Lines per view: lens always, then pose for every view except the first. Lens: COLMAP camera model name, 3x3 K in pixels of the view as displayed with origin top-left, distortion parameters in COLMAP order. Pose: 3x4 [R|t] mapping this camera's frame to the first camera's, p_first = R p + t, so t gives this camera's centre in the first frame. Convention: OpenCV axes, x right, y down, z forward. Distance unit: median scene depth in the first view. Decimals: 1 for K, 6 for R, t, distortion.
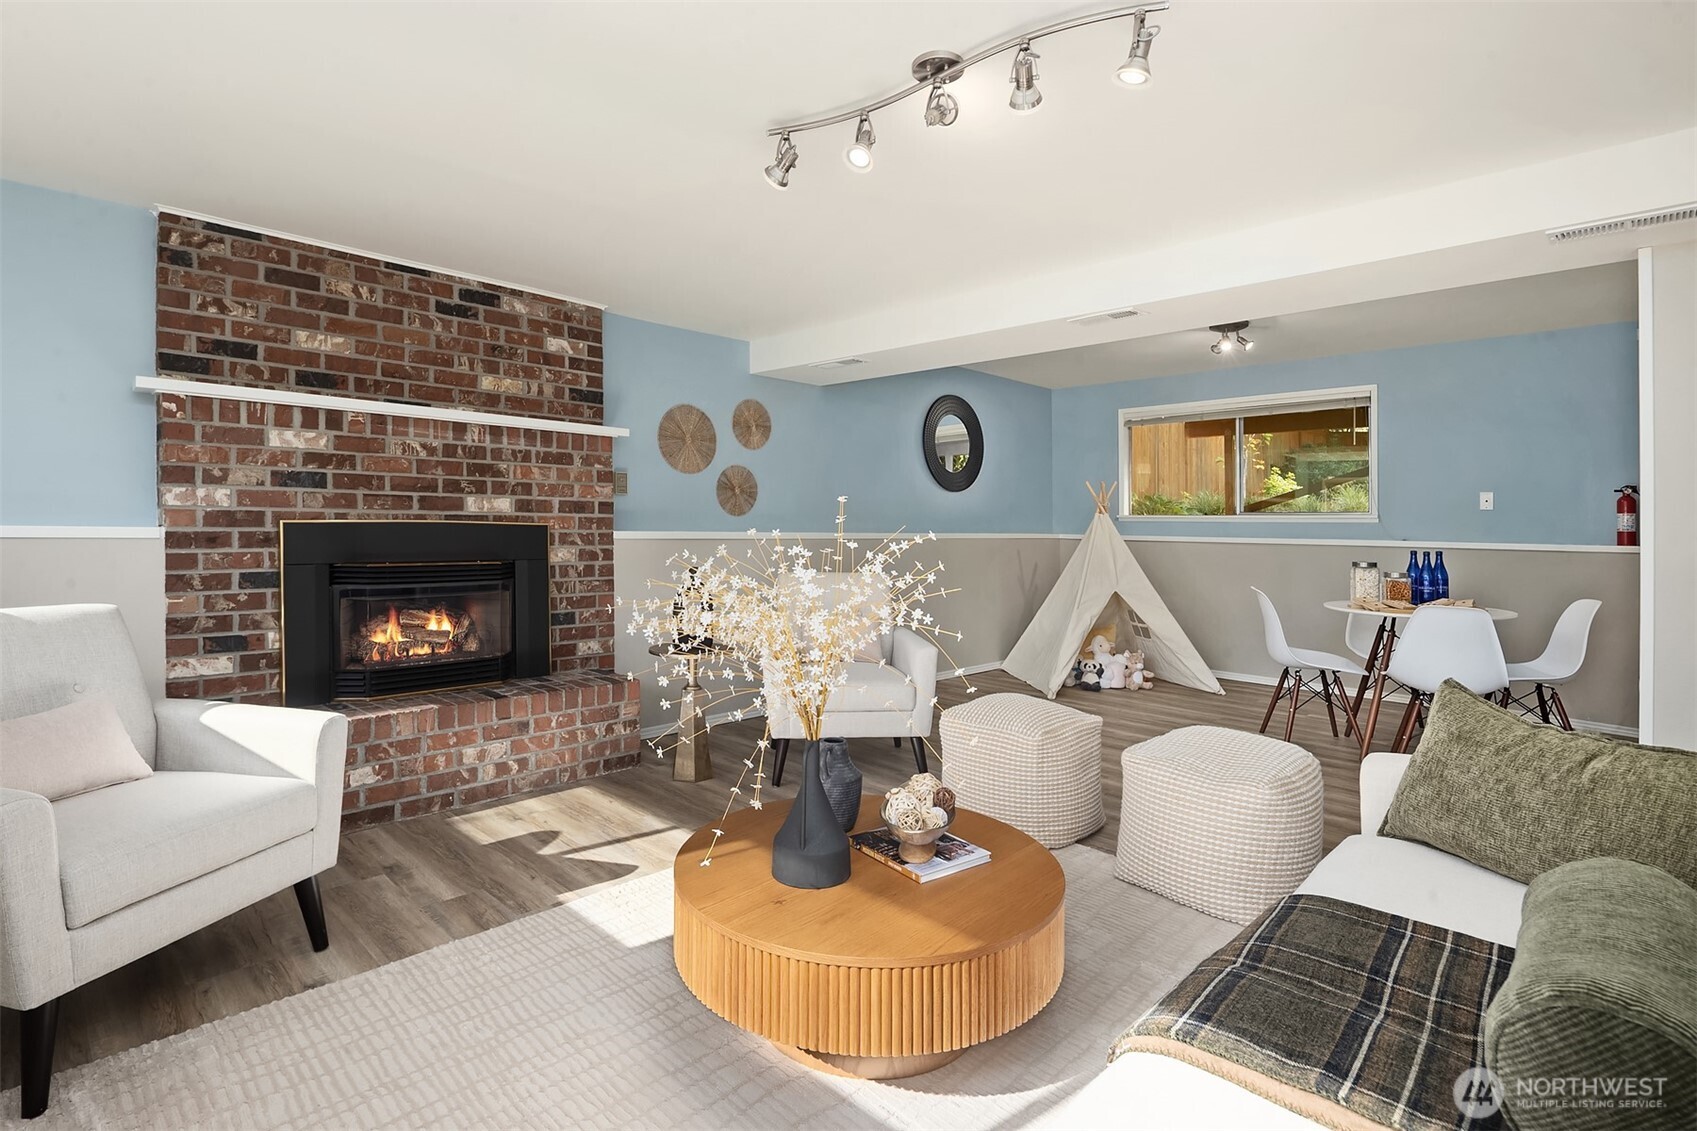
lens RADIAL K [[813.2, 0, 844.2], [0, 813.2, 520.1], [0, 0, 1]] dist [0.006818, 0.000094]
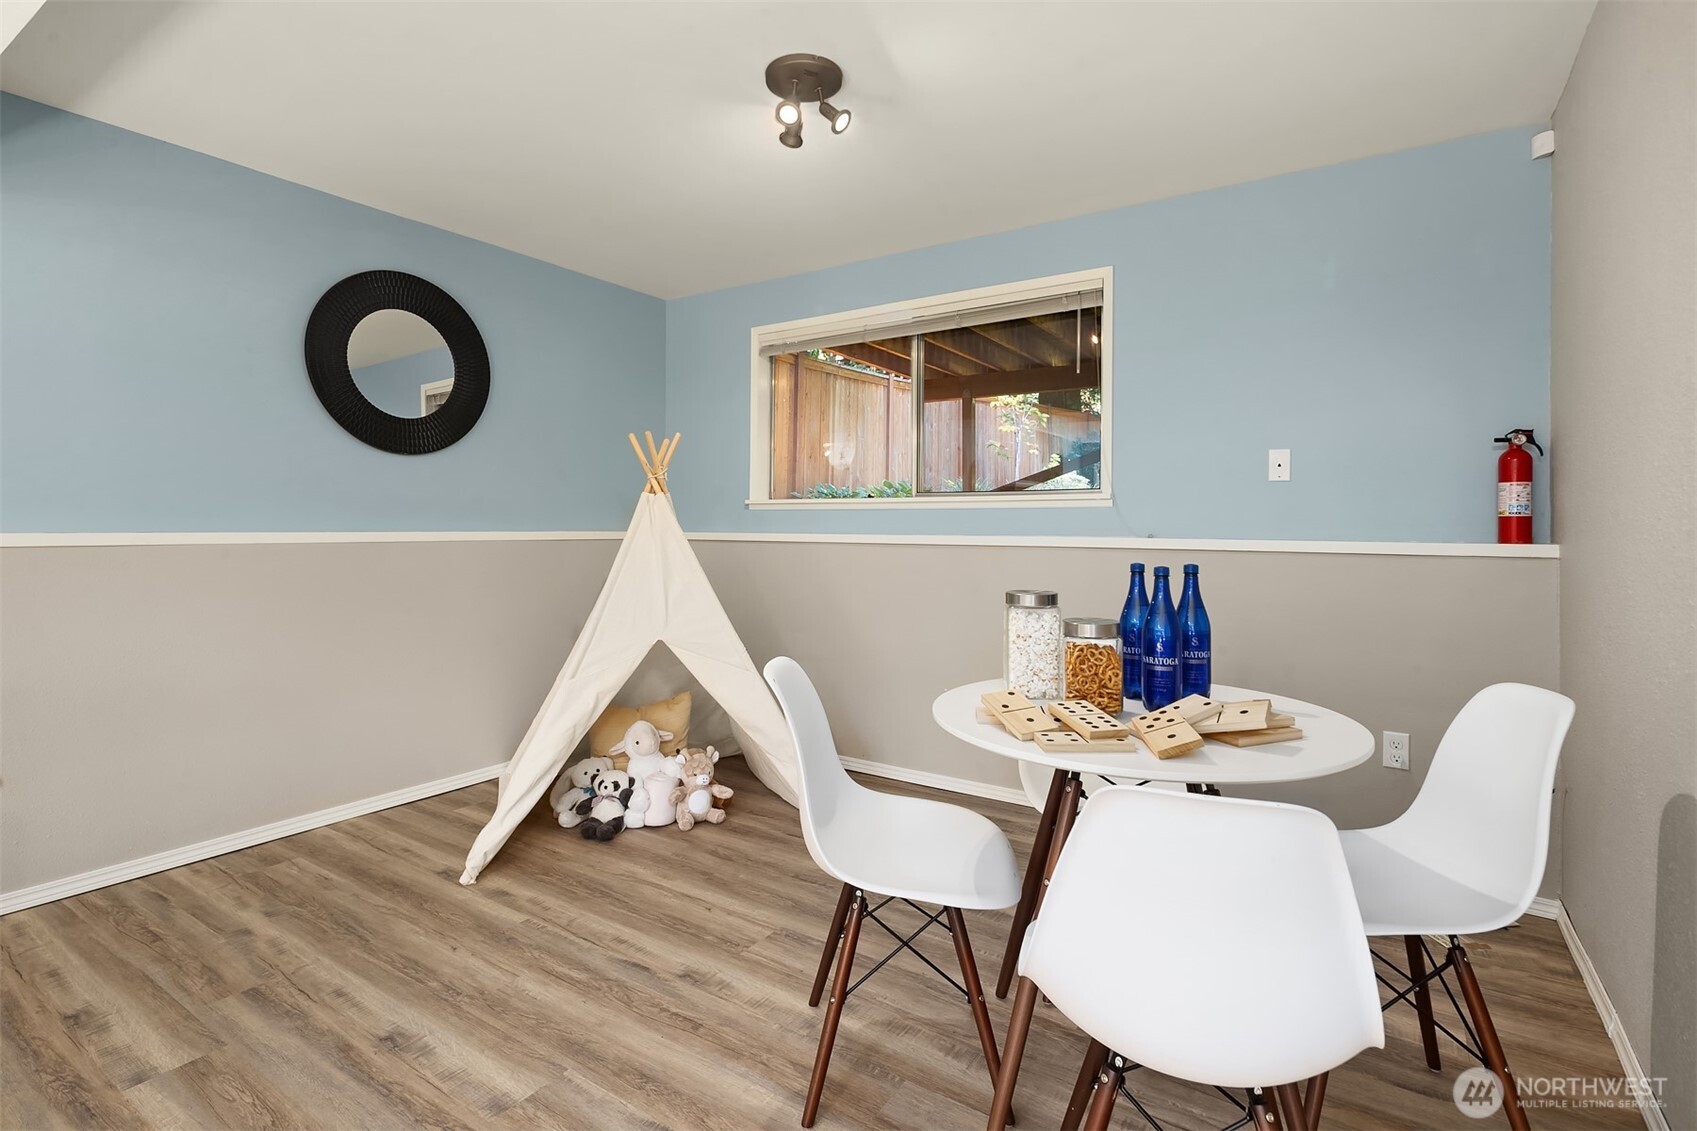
lens RADIAL K [[822.9, 0, 850.7], [0, 822.9, 552.3], [0, 0, 1]] dist [0.000481, 0.000139]
pose [[0.978351, -0.013559, 0.206509, 0.460201], [0.005302, 0.999166, 0.040485, 0.013948], [-0.206886, -0.038513, 0.977607, 0.610744]]
